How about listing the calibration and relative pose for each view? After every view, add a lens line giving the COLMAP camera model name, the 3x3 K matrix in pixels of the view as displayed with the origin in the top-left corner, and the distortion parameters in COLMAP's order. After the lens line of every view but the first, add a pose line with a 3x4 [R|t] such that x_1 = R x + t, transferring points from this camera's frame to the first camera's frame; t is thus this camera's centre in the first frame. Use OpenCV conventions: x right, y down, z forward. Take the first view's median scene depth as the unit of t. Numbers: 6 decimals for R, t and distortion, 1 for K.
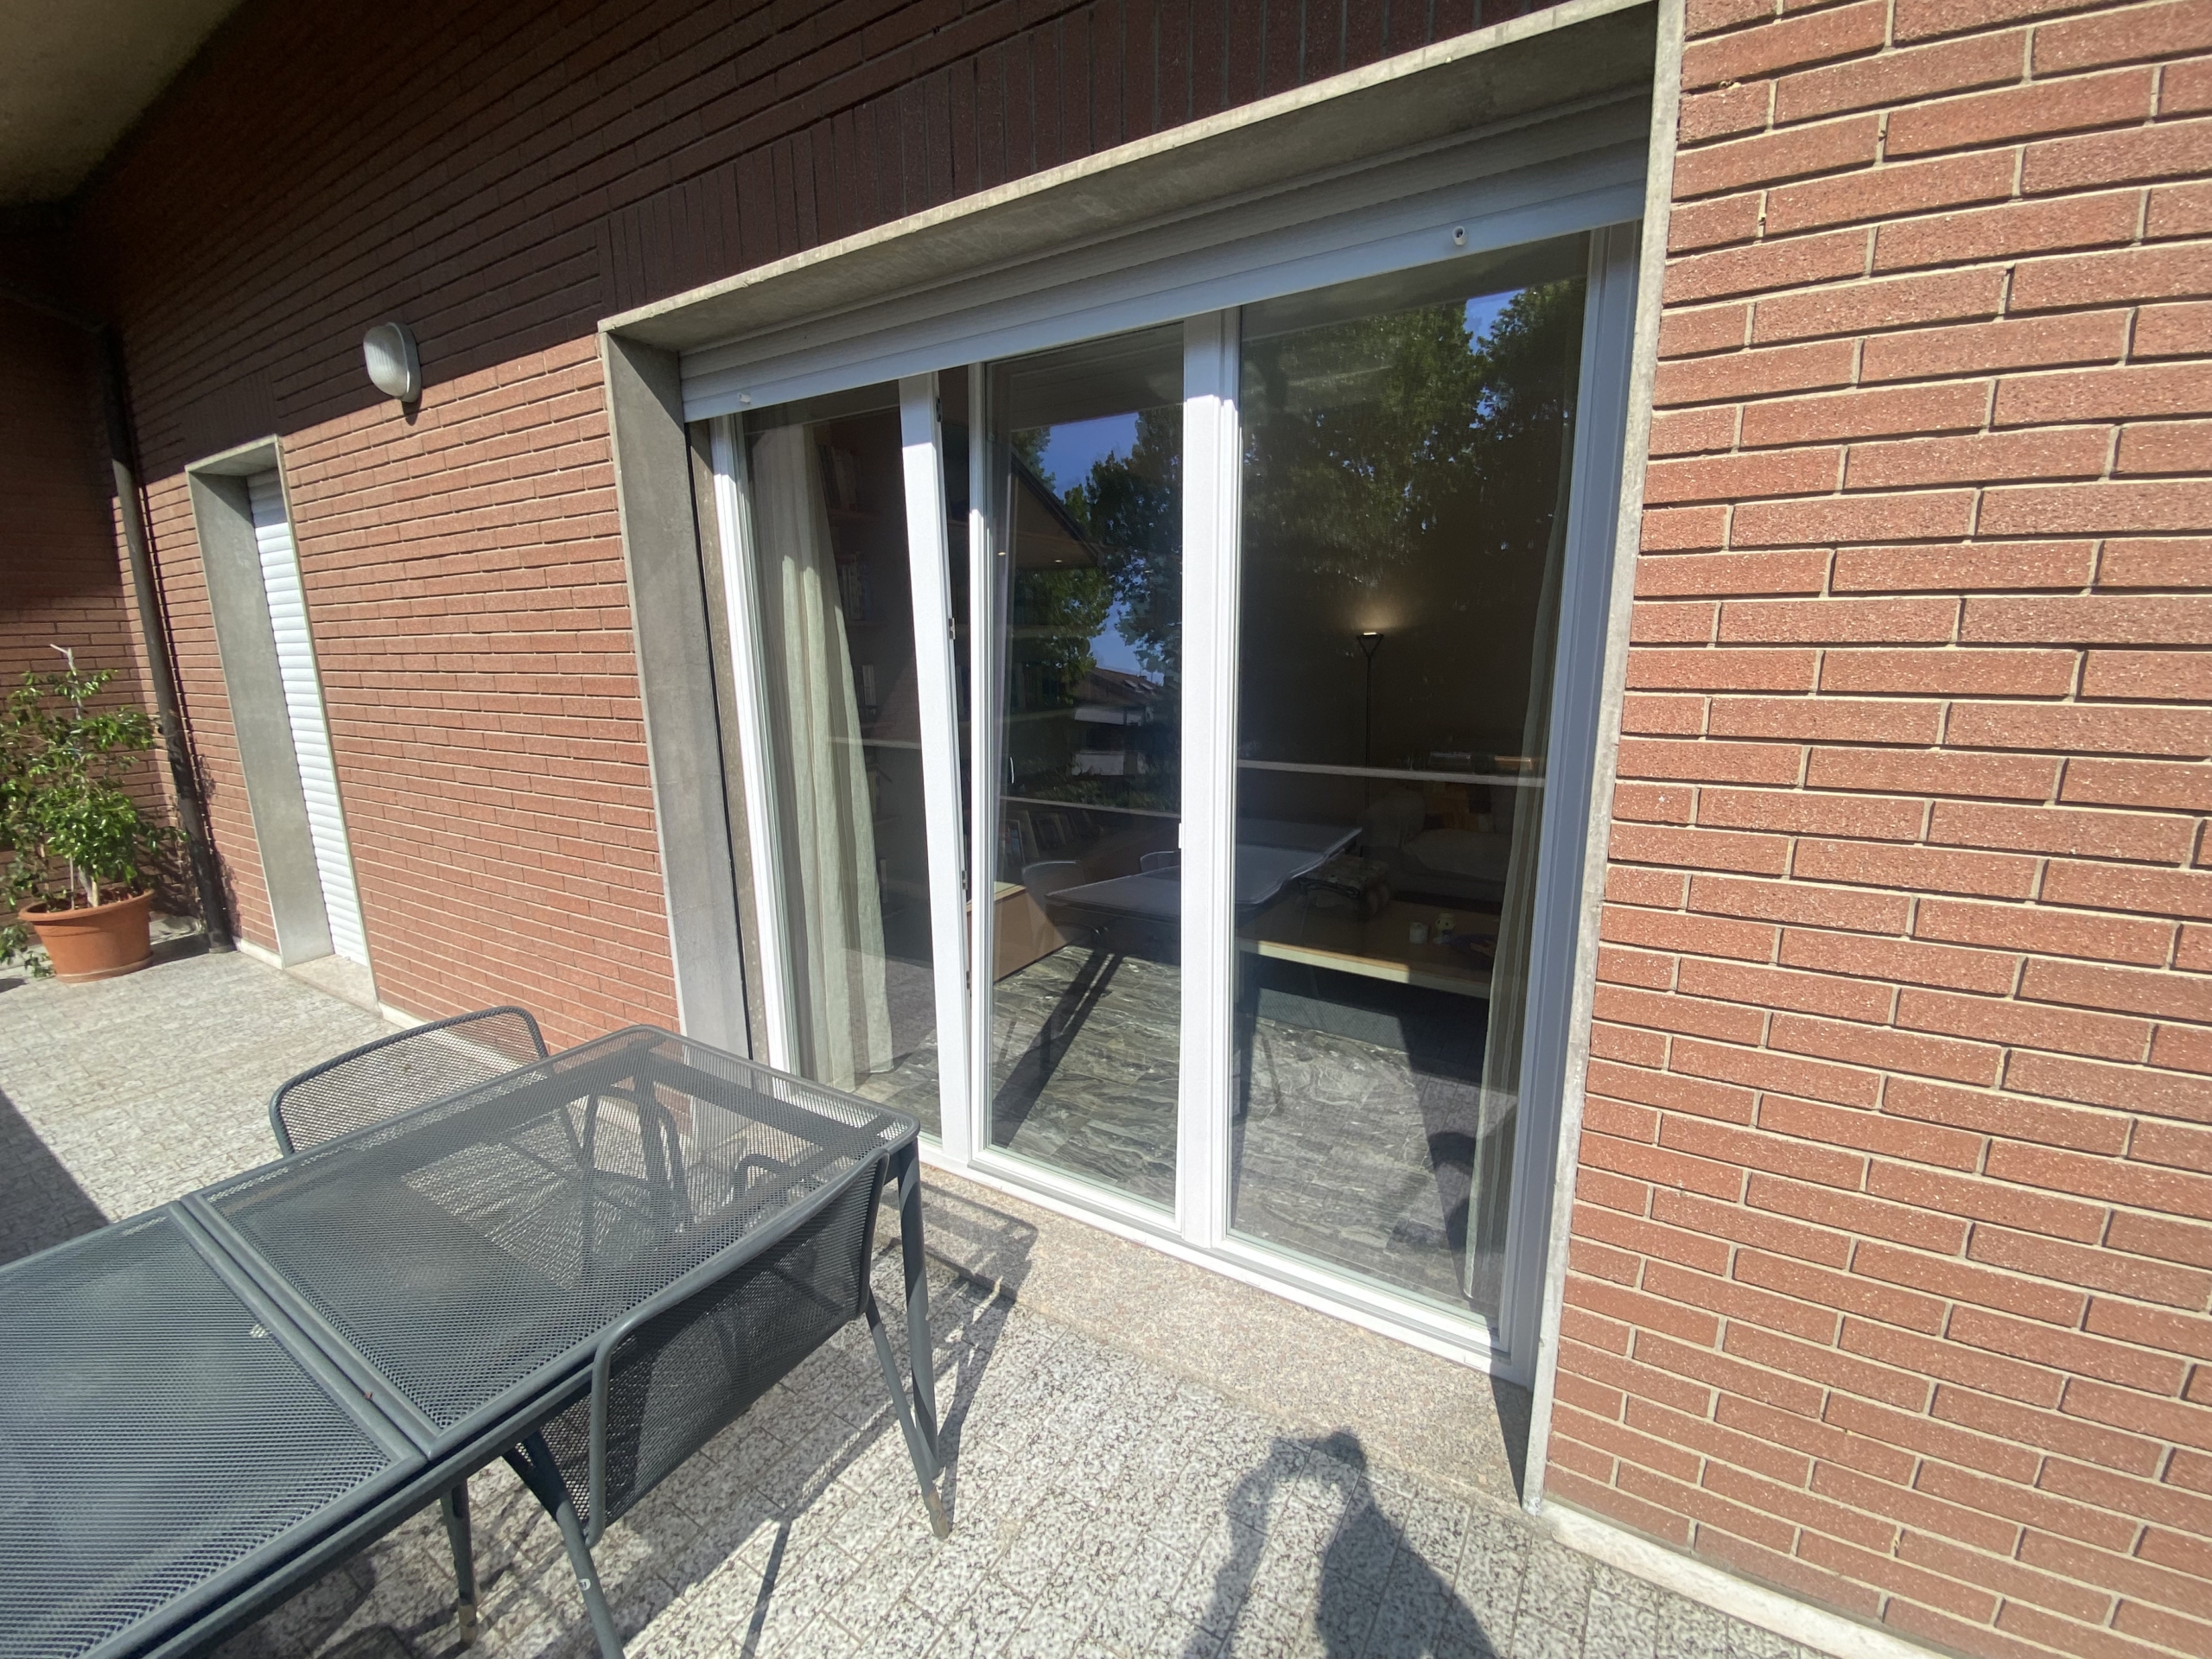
lens RADIAL K [[892.5, 0, 1104.4], [0, 892.5, 826.3], [0, 0, 1]] dist [0.026229, -0.024263]
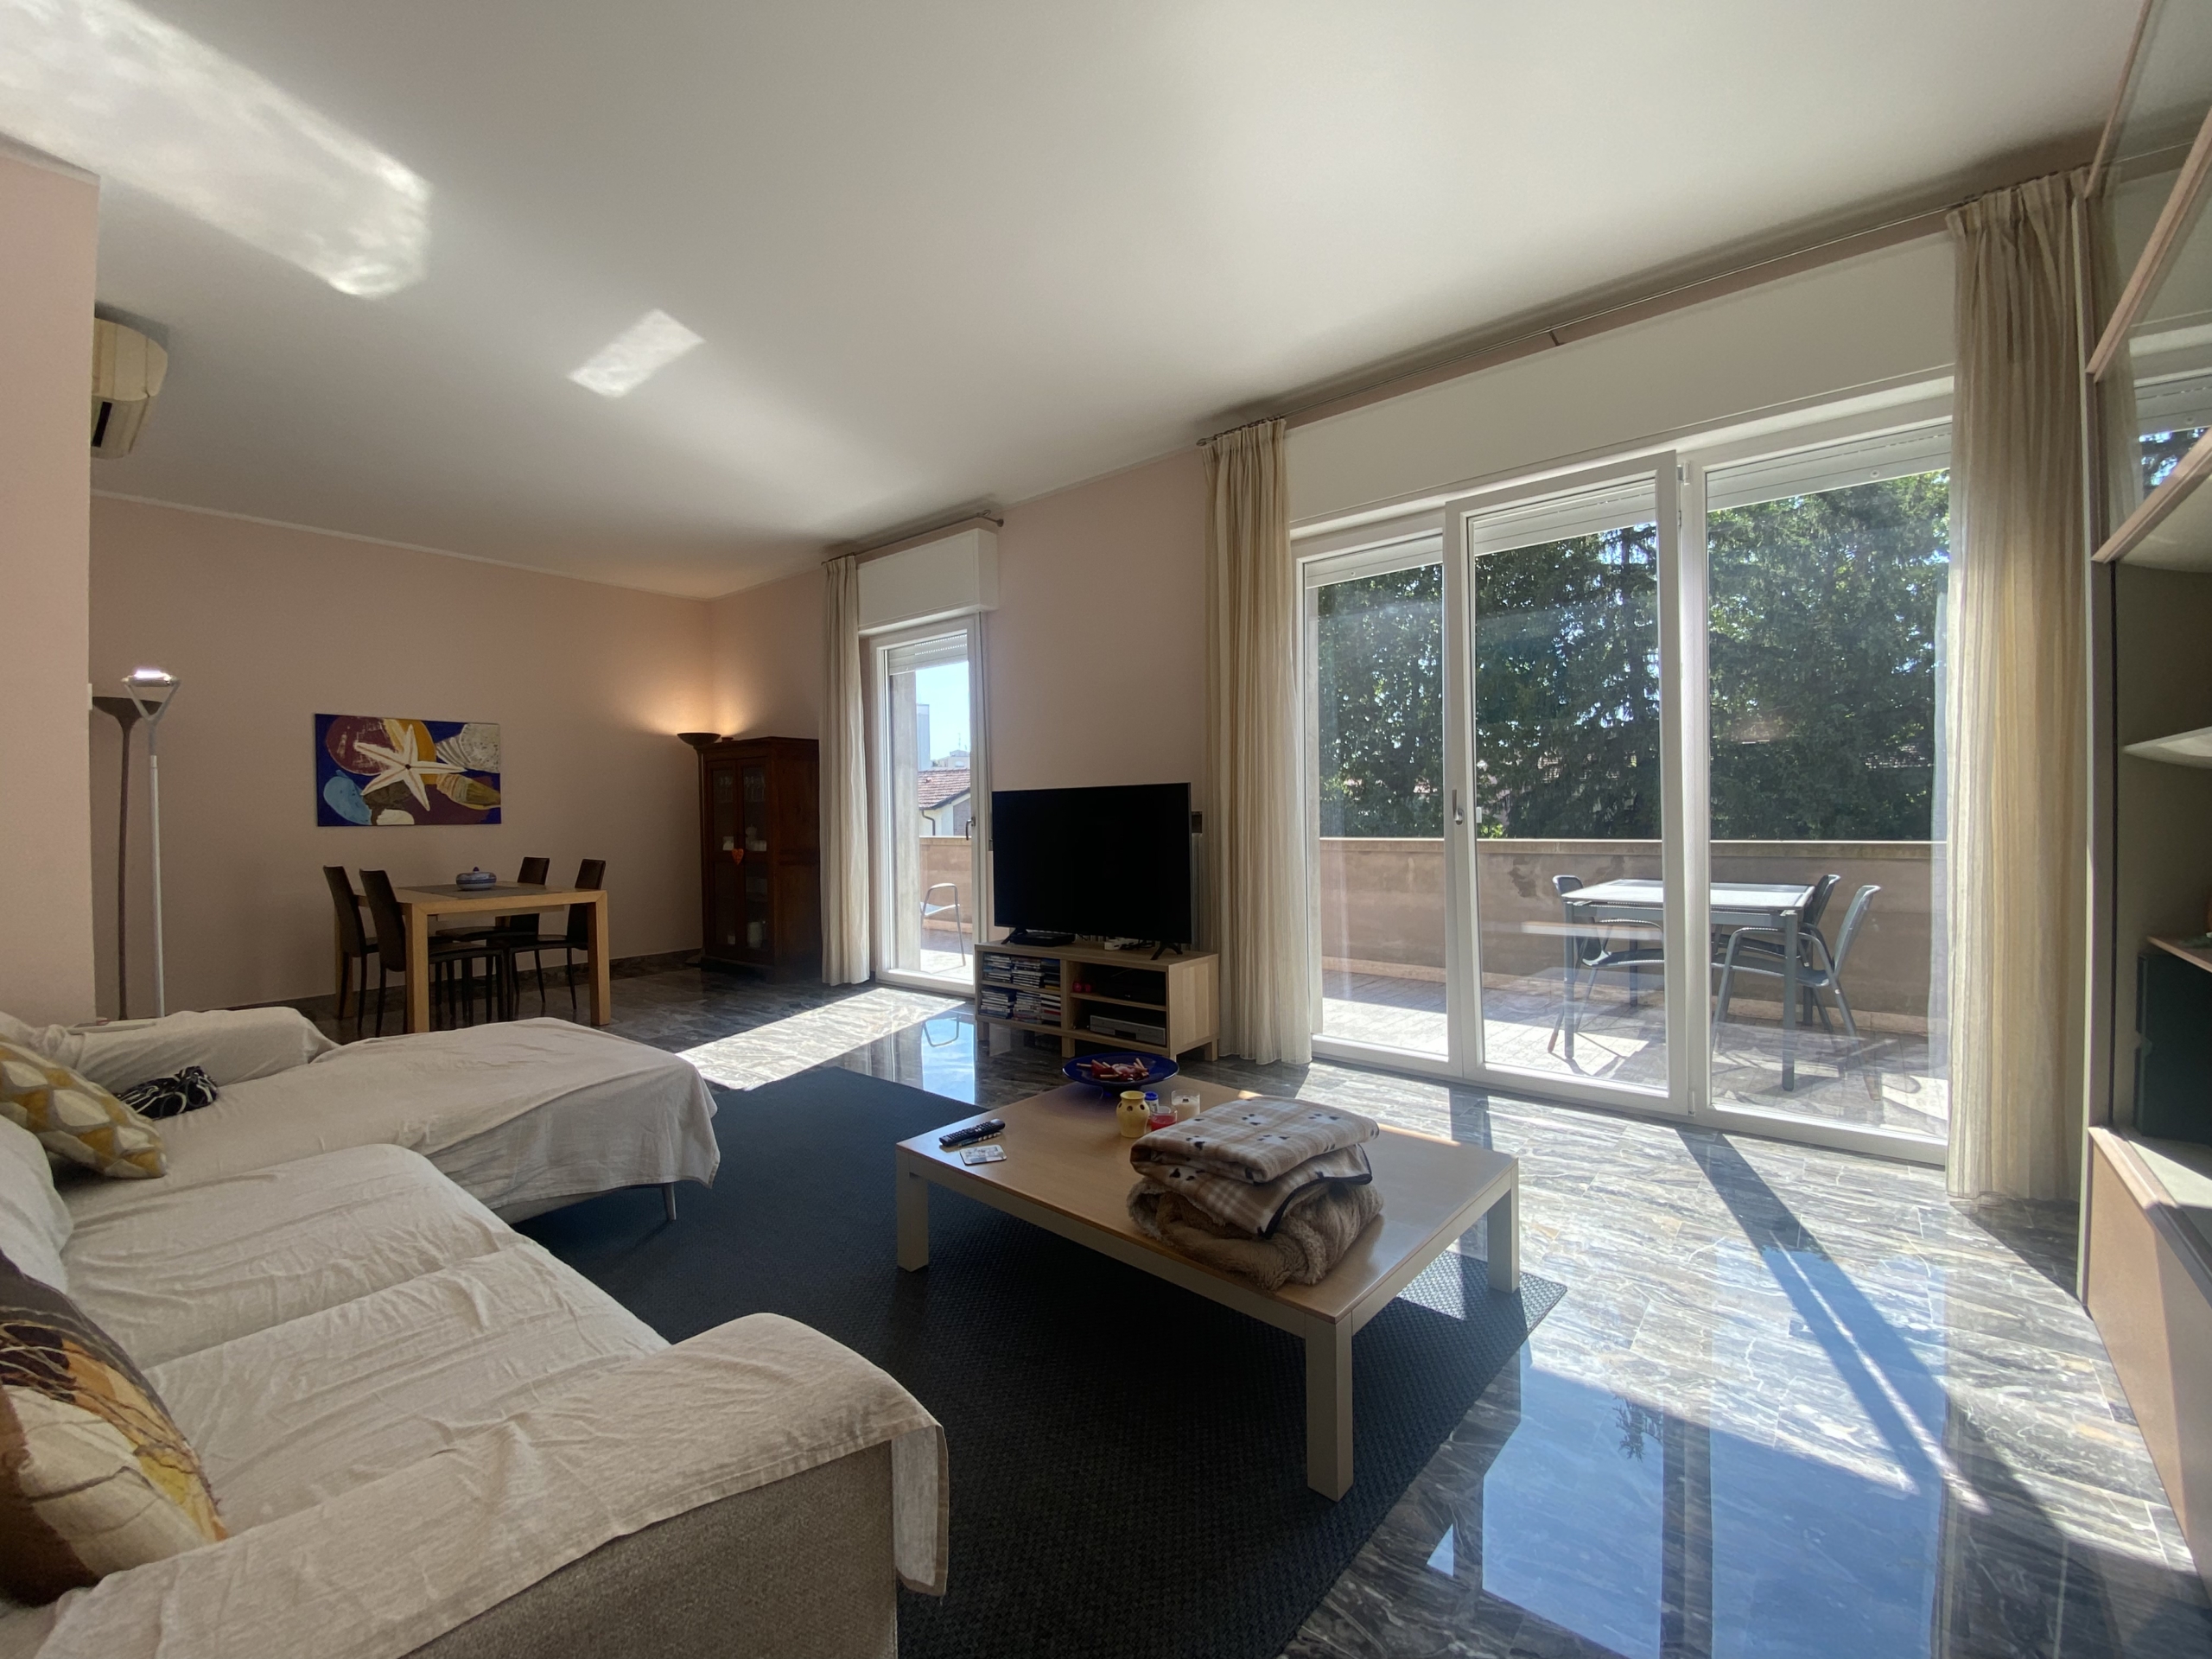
lens RADIAL K [[892.5, 0, 1104.4], [0, 892.5, 826.3], [0, 0, 1]] dist [0.026229, -0.024263]
pose [[-0.988980, 0.022576, 0.146316, 0.282803], [0.052346, 0.977789, 0.202950, -0.178849], [-0.138484, 0.208372, -0.968196, 1.435764]]
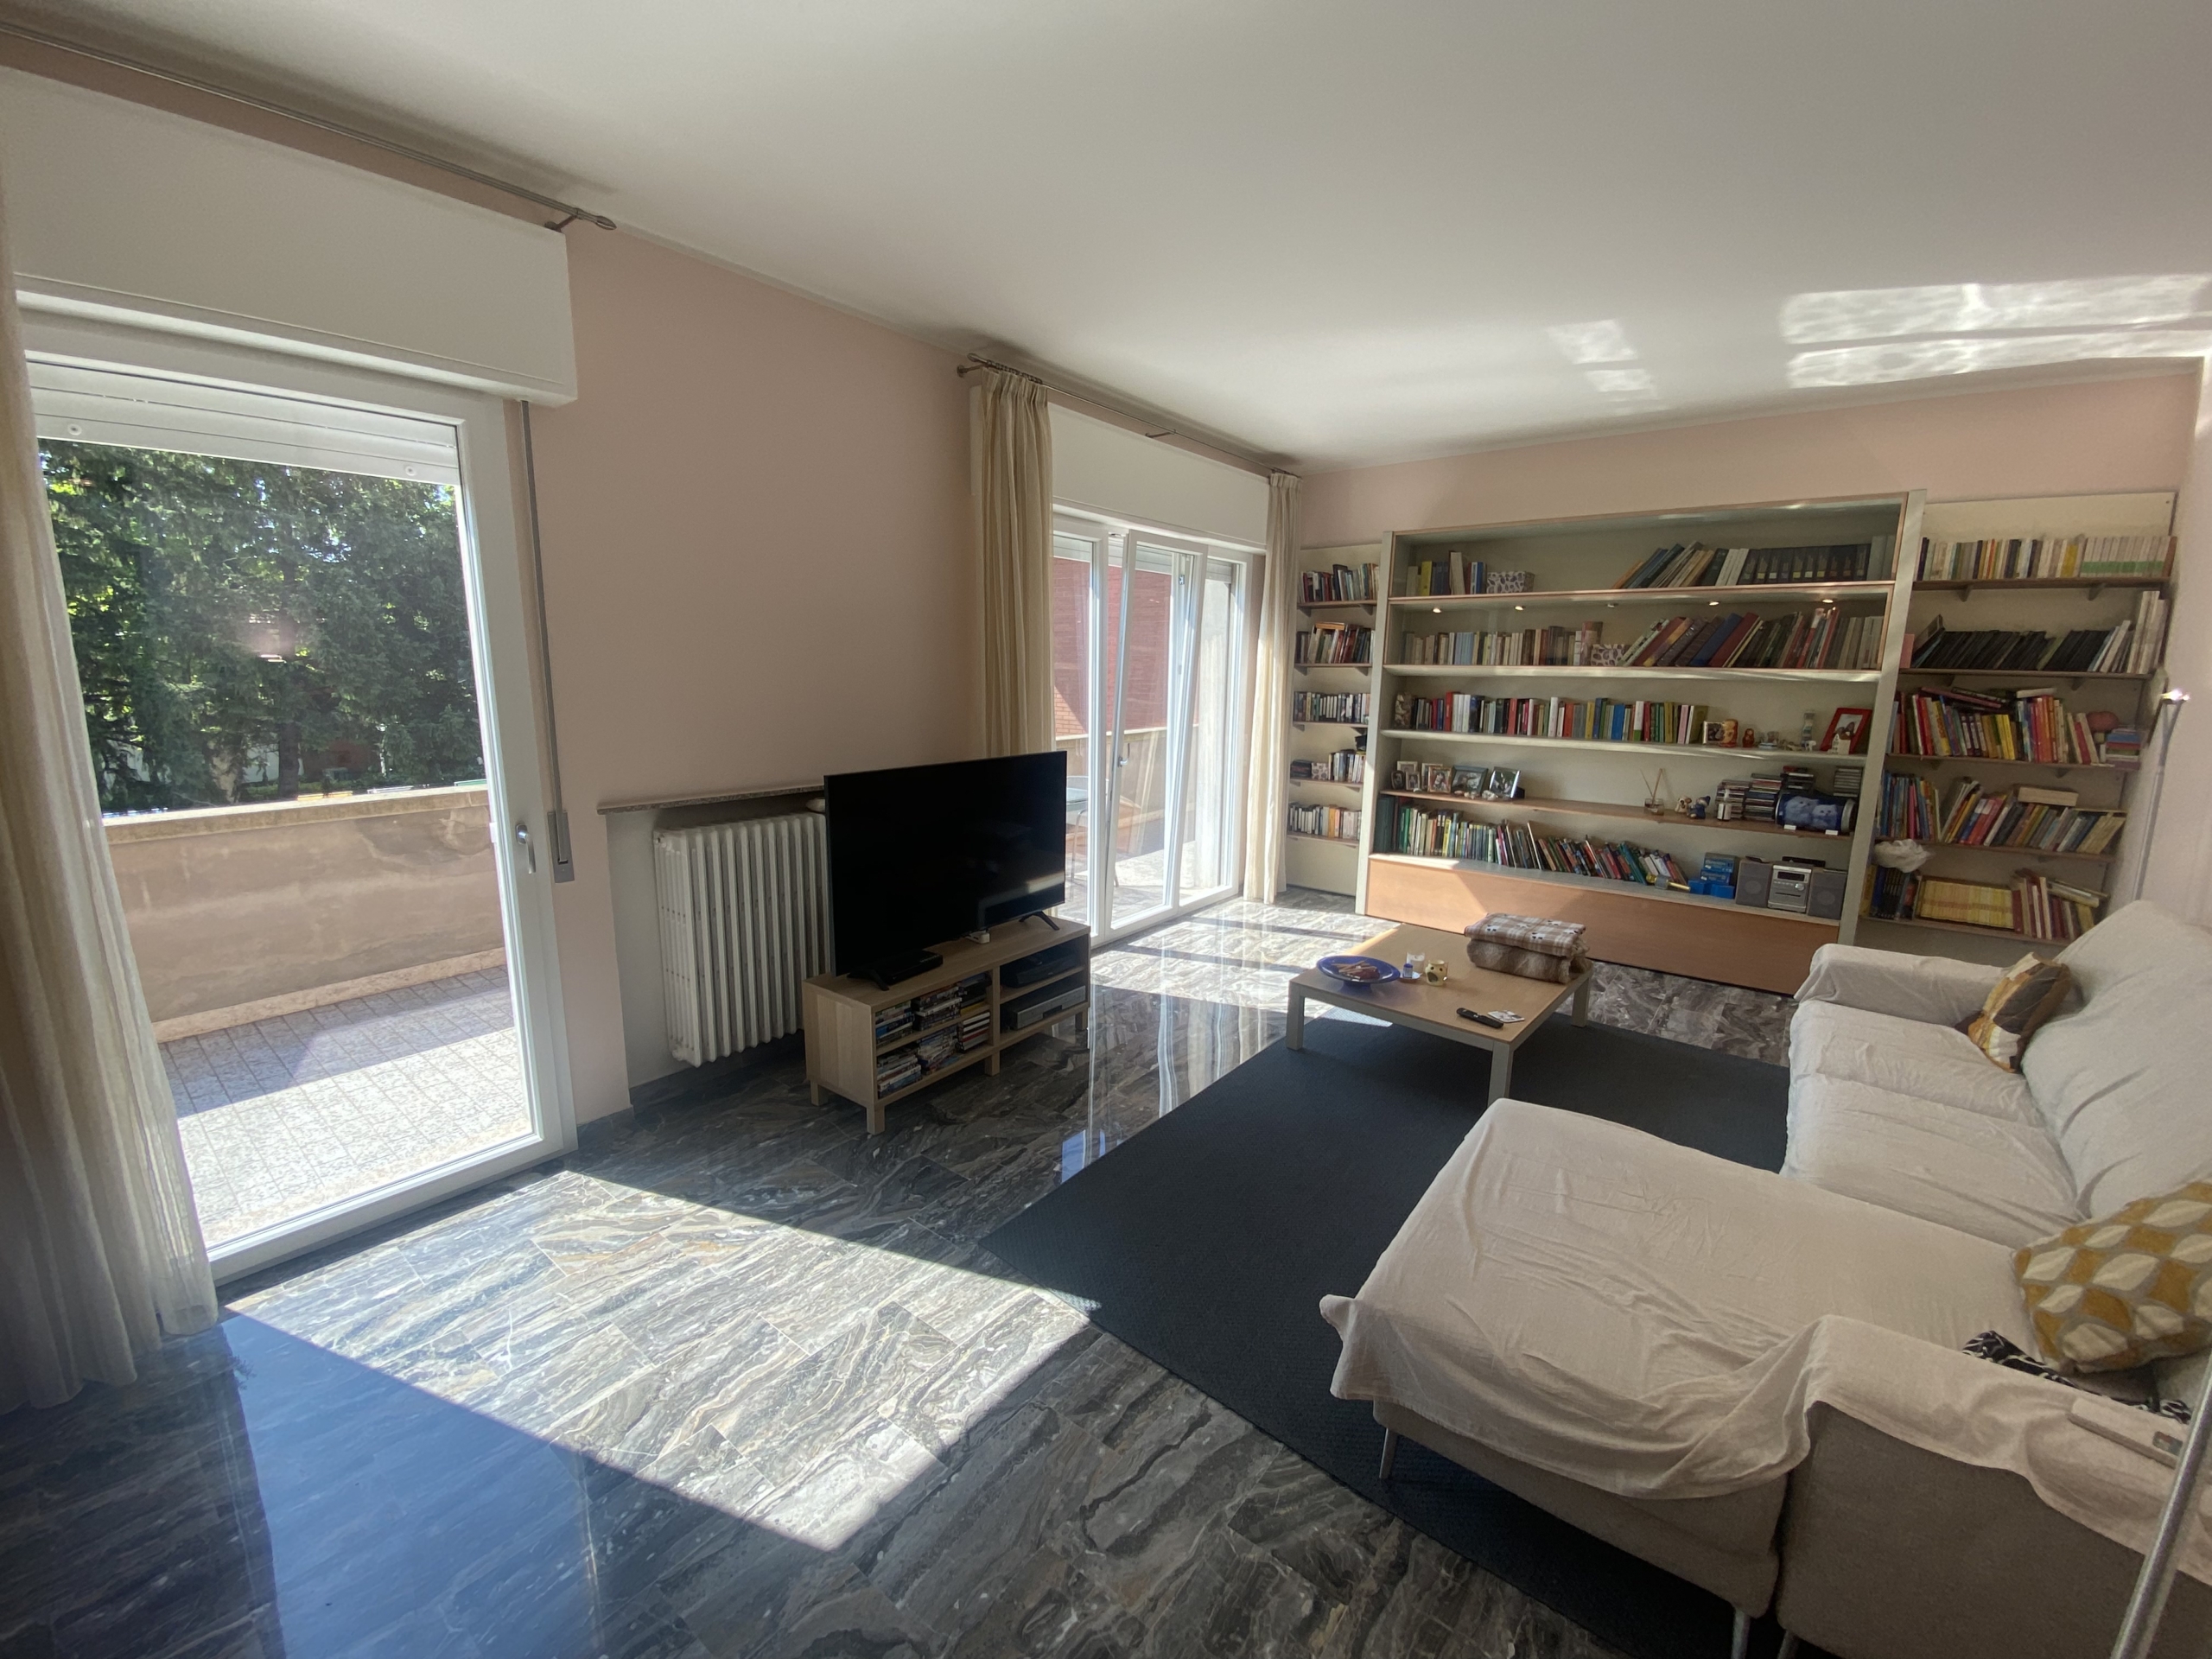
lens RADIAL K [[892.5, 0, 1104.4], [0, 892.5, 826.3], [0, 0, 1]] dist [0.026229, -0.024263]
pose [[-0.131903, 0.191279, -0.972632, 1.263986], [-0.210456, 0.953432, 0.216044, -0.165818], [0.968664, 0.233193, -0.085505, 0.652588]]
